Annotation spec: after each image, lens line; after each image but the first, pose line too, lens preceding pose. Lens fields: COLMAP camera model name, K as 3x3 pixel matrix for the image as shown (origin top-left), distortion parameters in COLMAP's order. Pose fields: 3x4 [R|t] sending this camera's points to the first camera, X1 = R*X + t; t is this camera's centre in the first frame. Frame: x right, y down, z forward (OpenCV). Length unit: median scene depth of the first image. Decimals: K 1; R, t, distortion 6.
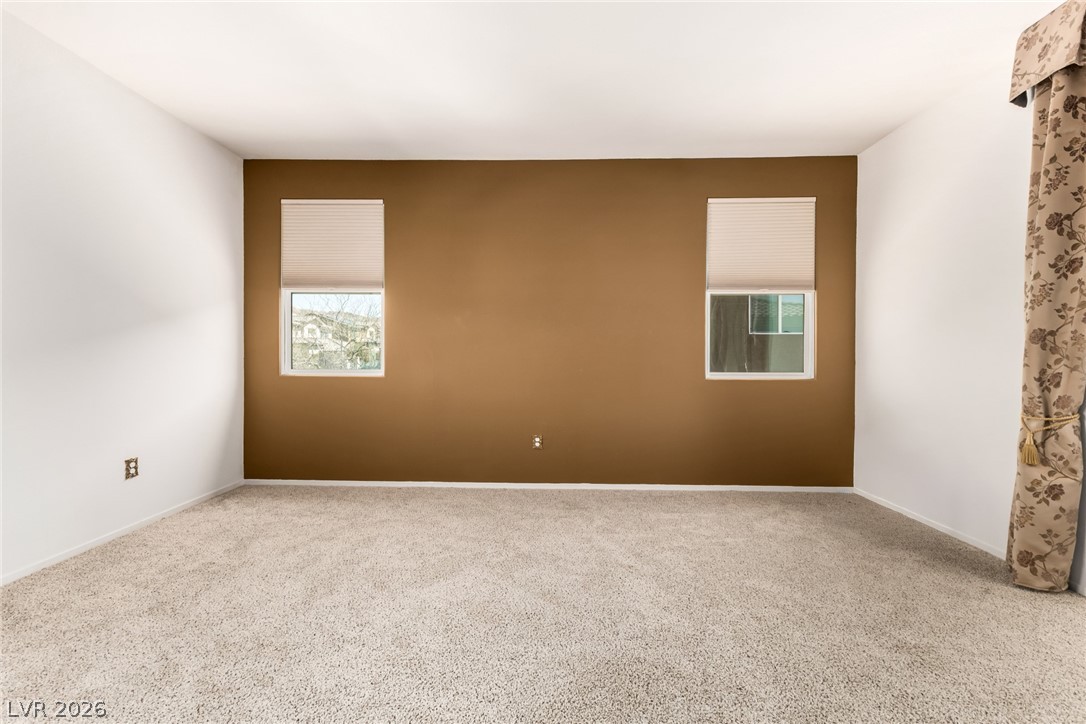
lens RADIAL K [[479.9, 0, 544.6], [0, 479.9, 360.6], [0, 0, 1]] dist [0.008179, -0.001338]
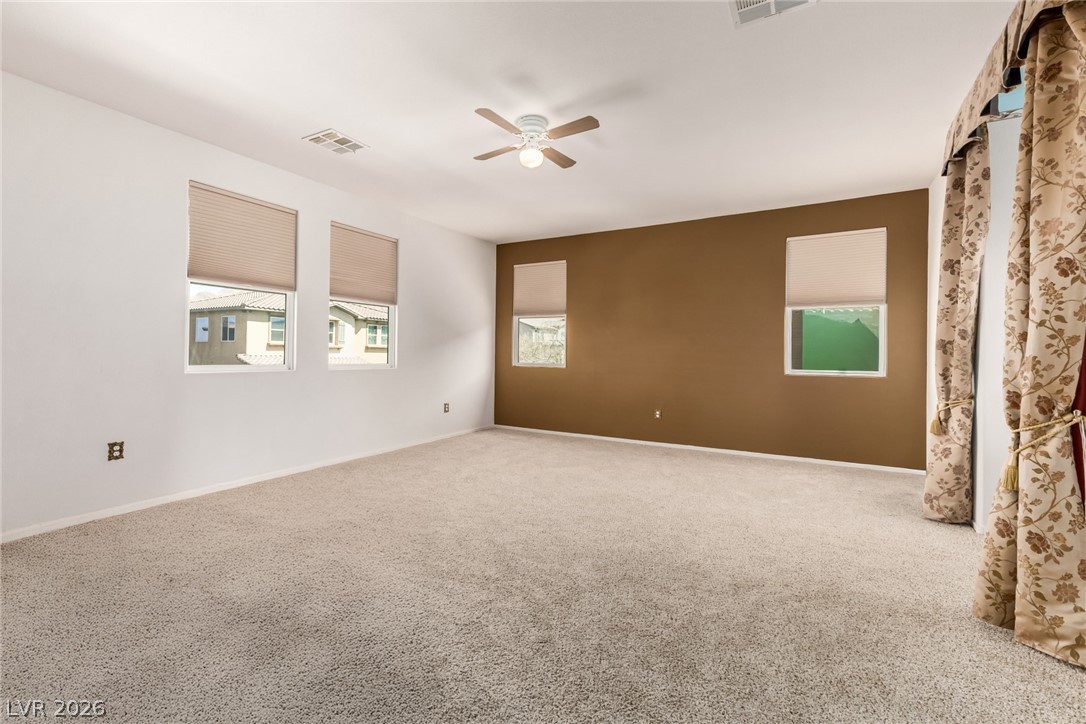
lens RADIAL K [[479.9, 0, 540.9], [0, 479.9, 358.1], [0, 0, 1]] dist [0.008179, -0.001338]
pose [[0.874192, 0.009928, -0.485479, 0.438033], [-0.012766, 0.999915, -0.002539, 0.005372], [0.485413, 0.008417, 0.874245, -0.534238]]
